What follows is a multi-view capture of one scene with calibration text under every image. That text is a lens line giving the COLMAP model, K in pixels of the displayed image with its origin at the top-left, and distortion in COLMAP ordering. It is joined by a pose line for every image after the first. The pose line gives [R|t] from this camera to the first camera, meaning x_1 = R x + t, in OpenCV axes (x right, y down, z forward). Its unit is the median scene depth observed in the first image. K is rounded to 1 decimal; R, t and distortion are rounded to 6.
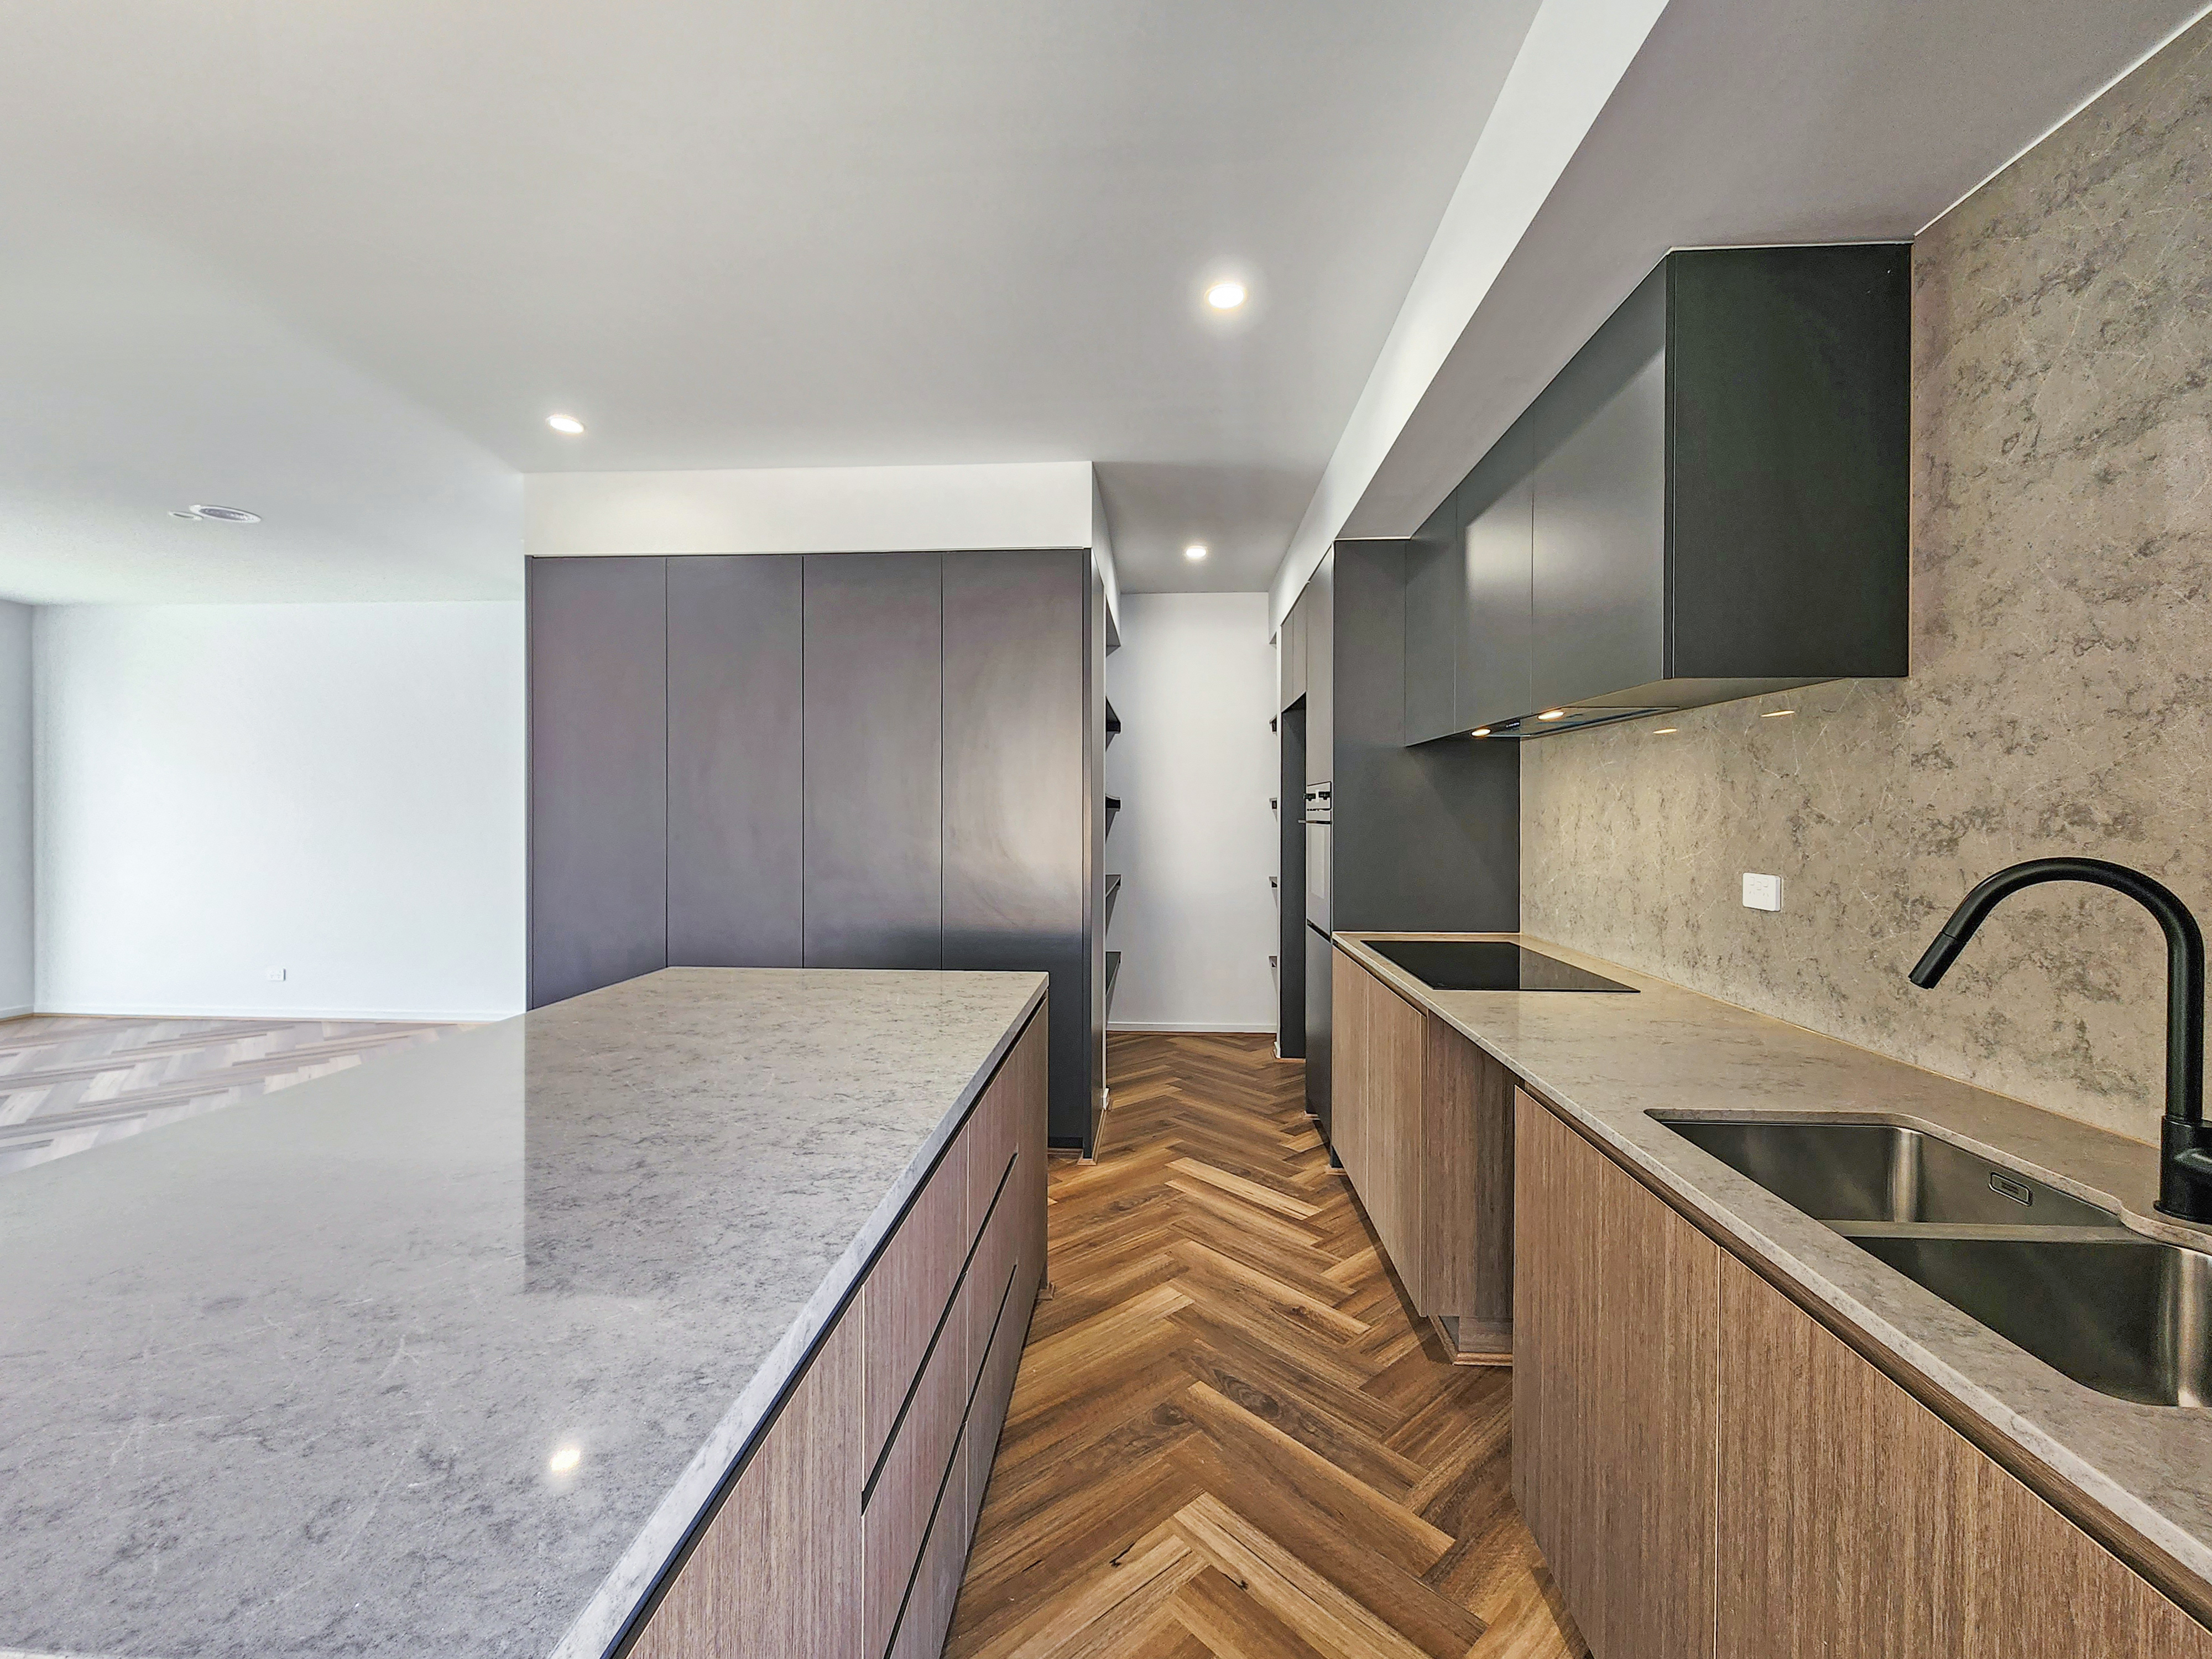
lens RADIAL K [[920.7, 0, 1108.4], [0, 920.7, 804.5], [0, 0, 1]] dist [-0.000066, -0.000474]
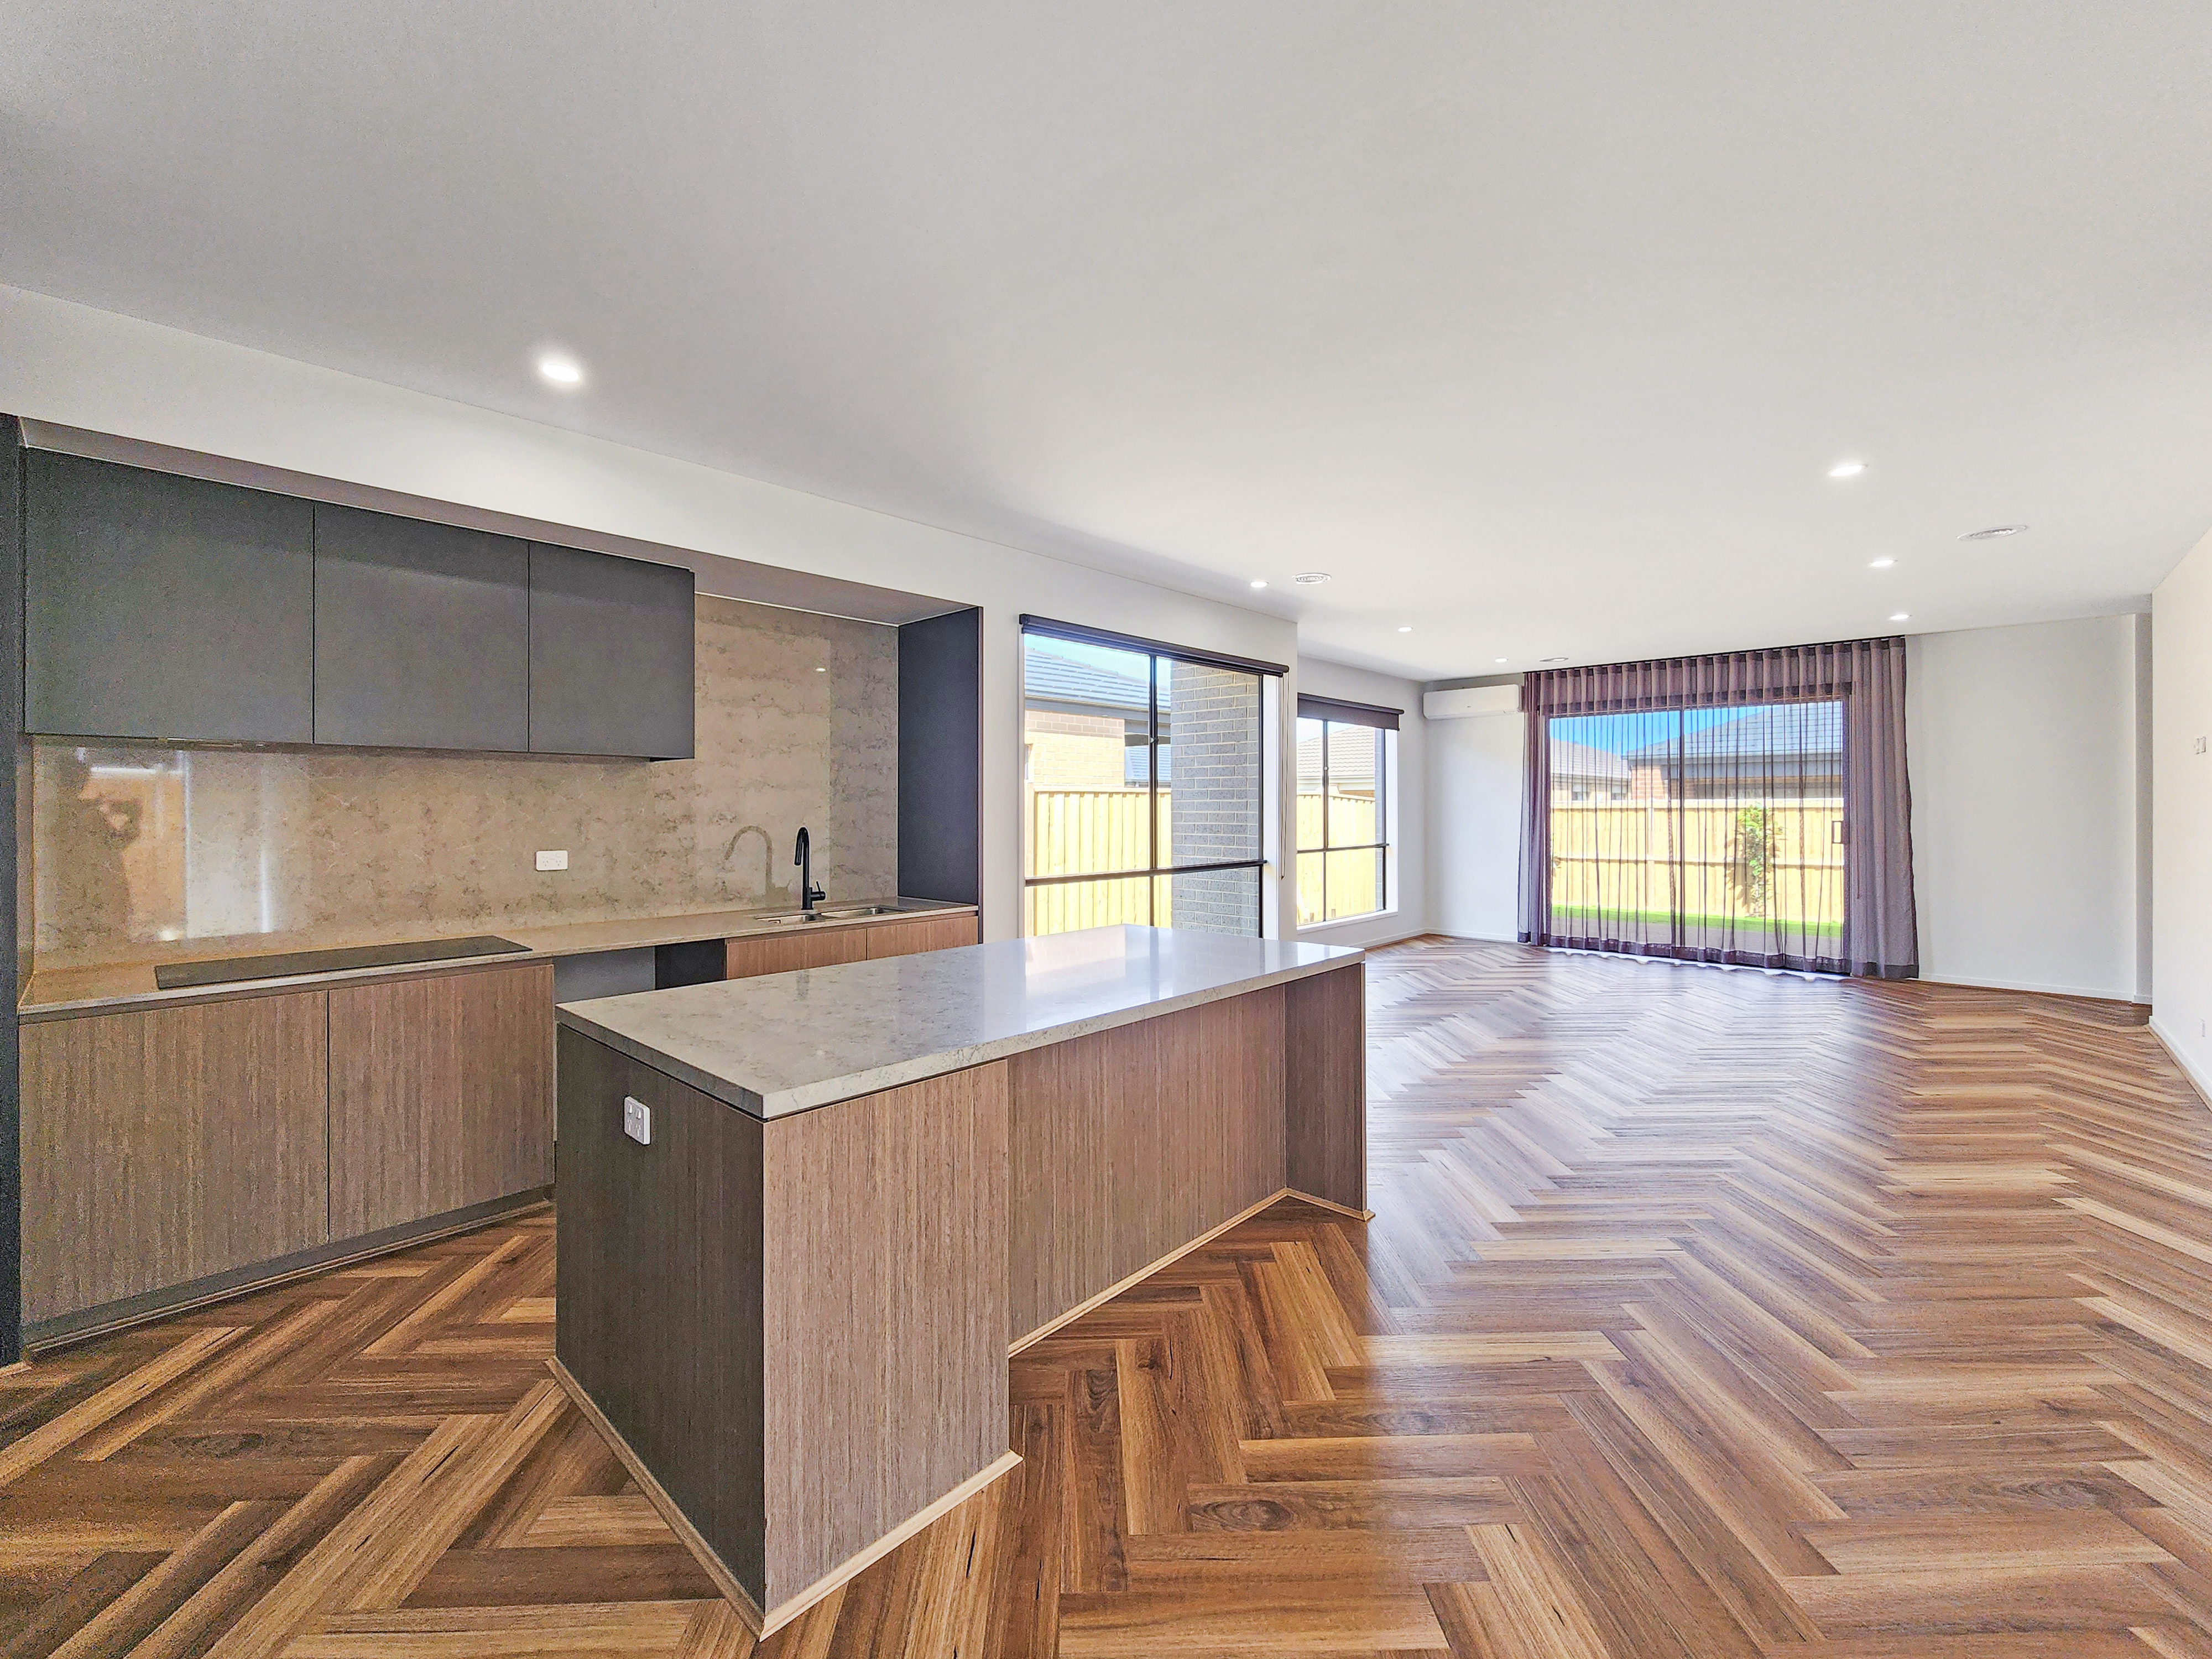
lens RADIAL K [[920.7, 0, 1108.4], [0, 920.7, 804.5], [0, 0, 1]] dist [-0.000066, -0.000474]
pose [[-0.774918, 0.005981, 0.632034, -1.290638], [-0.001264, 0.999939, -0.011013, 0.001671], [-0.632061, -0.009333, -0.774863, 1.686053]]
